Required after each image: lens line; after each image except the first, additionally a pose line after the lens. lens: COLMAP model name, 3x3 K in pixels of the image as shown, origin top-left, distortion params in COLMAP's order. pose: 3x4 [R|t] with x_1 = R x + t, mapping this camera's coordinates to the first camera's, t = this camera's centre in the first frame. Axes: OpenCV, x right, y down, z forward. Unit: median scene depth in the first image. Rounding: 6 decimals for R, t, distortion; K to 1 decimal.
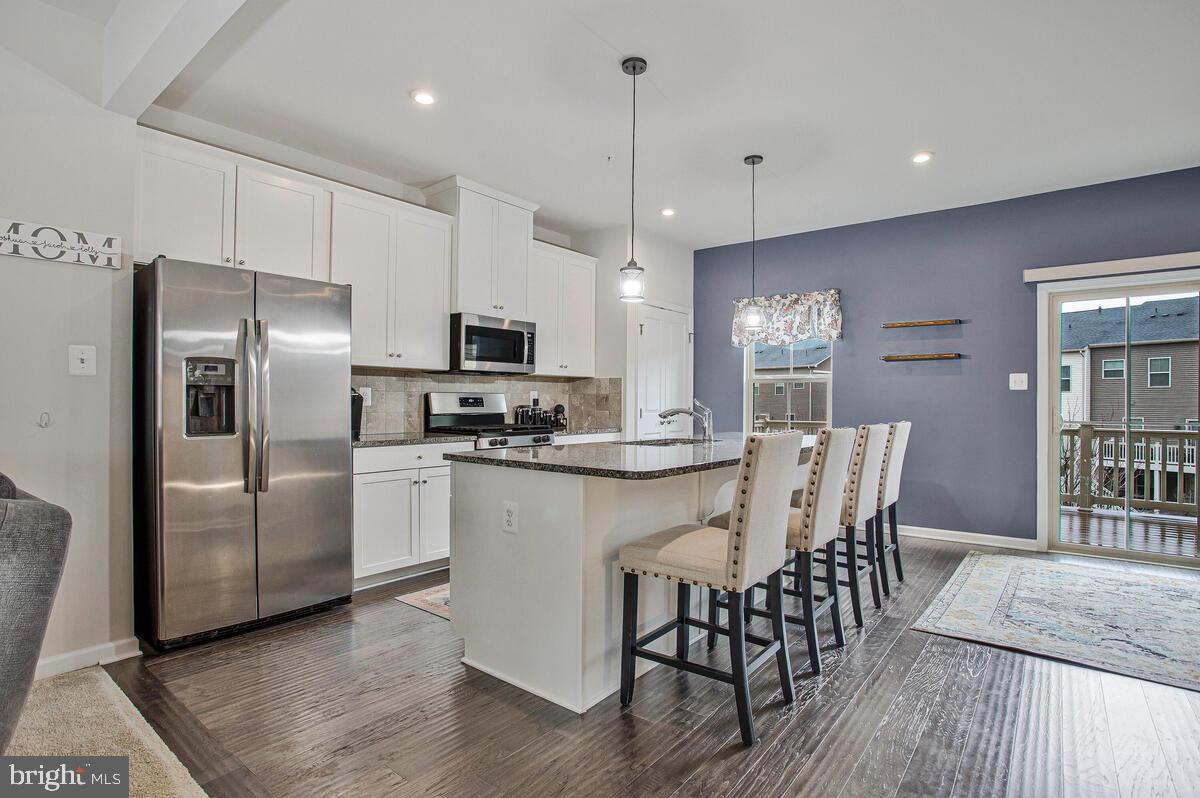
lens RADIAL K [[605.3, 0, 593.4], [0, 605.3, 407.1], [0, 0, 1]] dist [-0.050468, 0.016577]
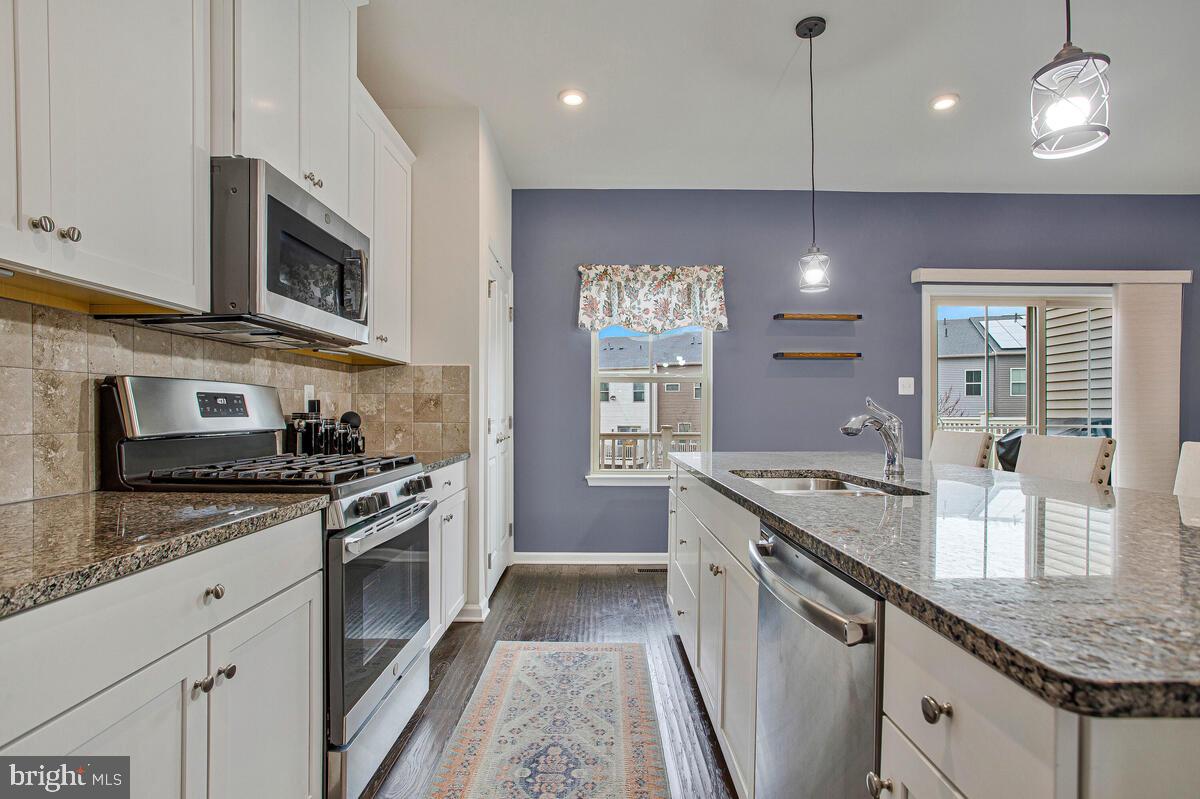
lens RADIAL K [[605.3, 0, 587.6], [0, 605.3, 423.0], [0, 0, 1]] dist [-0.050468, 0.016577]
pose [[0.784869, -0.012429, 0.619537, -0.255569], [0.006283, 0.999907, 0.012100, 0.000613], [-0.619630, -0.005605, 0.784874, 0.534297]]
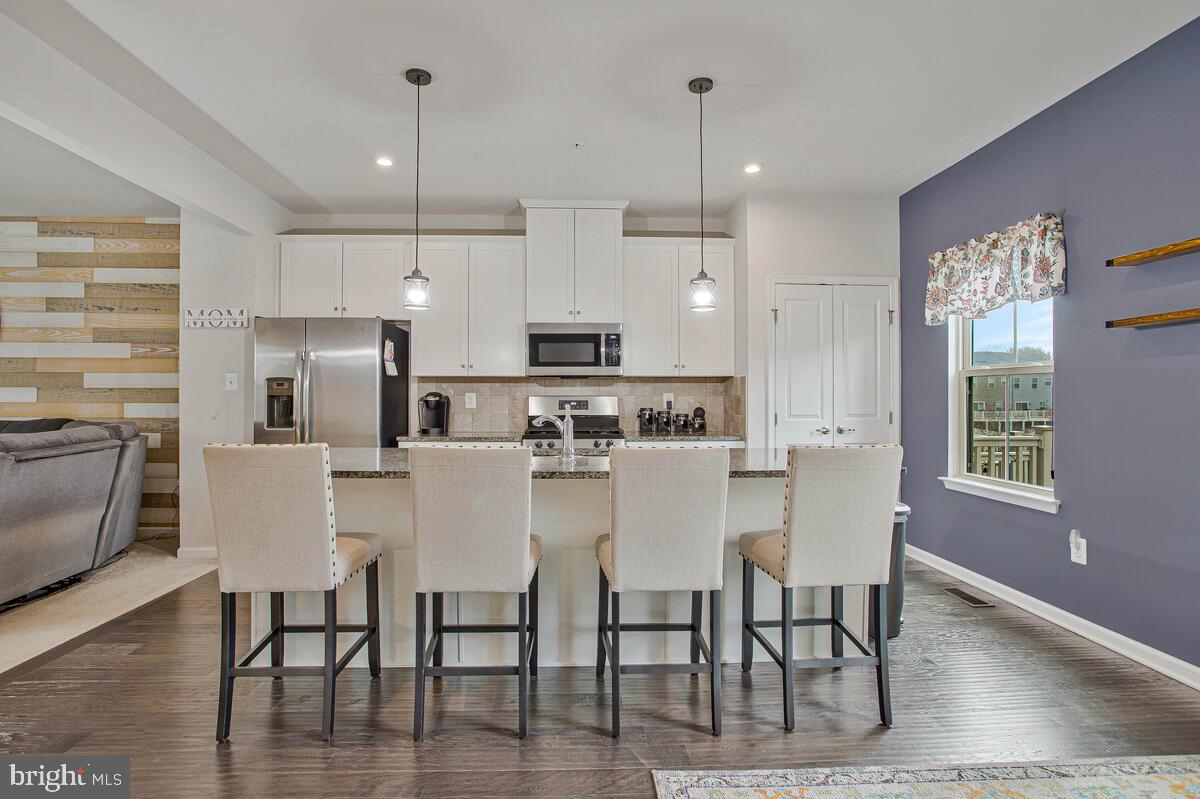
lens RADIAL K [[605.3, 0, 587.2], [0, 605.3, 395.0], [0, 0, 1]] dist [-0.050468, 0.016577]
pose [[0.657571, -0.006734, -0.753363, 0.597263], [-0.004622, 0.999905, -0.012973, -0.012128], [0.753379, 0.012013, 0.657477, 0.327362]]
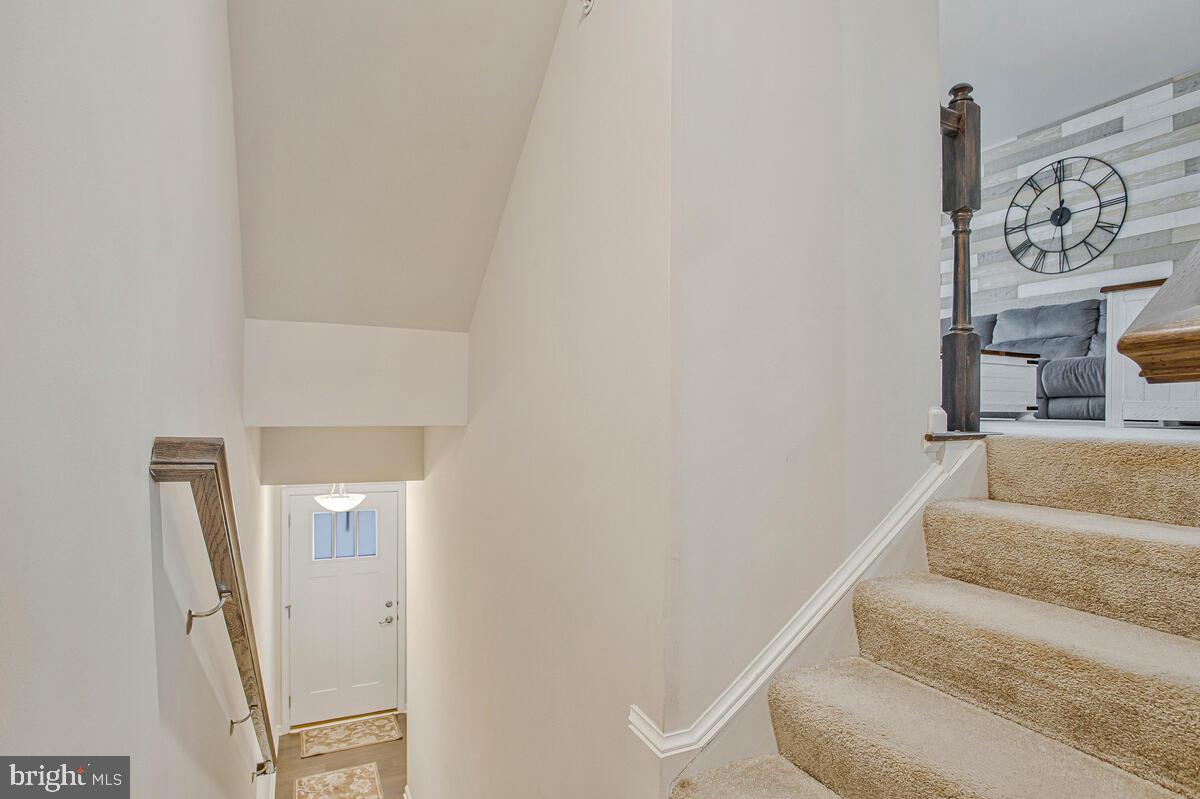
lens RADIAL K [[605.3, 0, 635.4], [0, 605.3, 397.8], [0, 0, 1]] dist [-0.050468, 0.016577]
pose [[-0.427107, 0.007348, -0.904171, 0.415661], [-0.014244, 0.999788, 0.014854, 0.196366], [0.904089, 0.019224, -0.426912, -0.123666]]
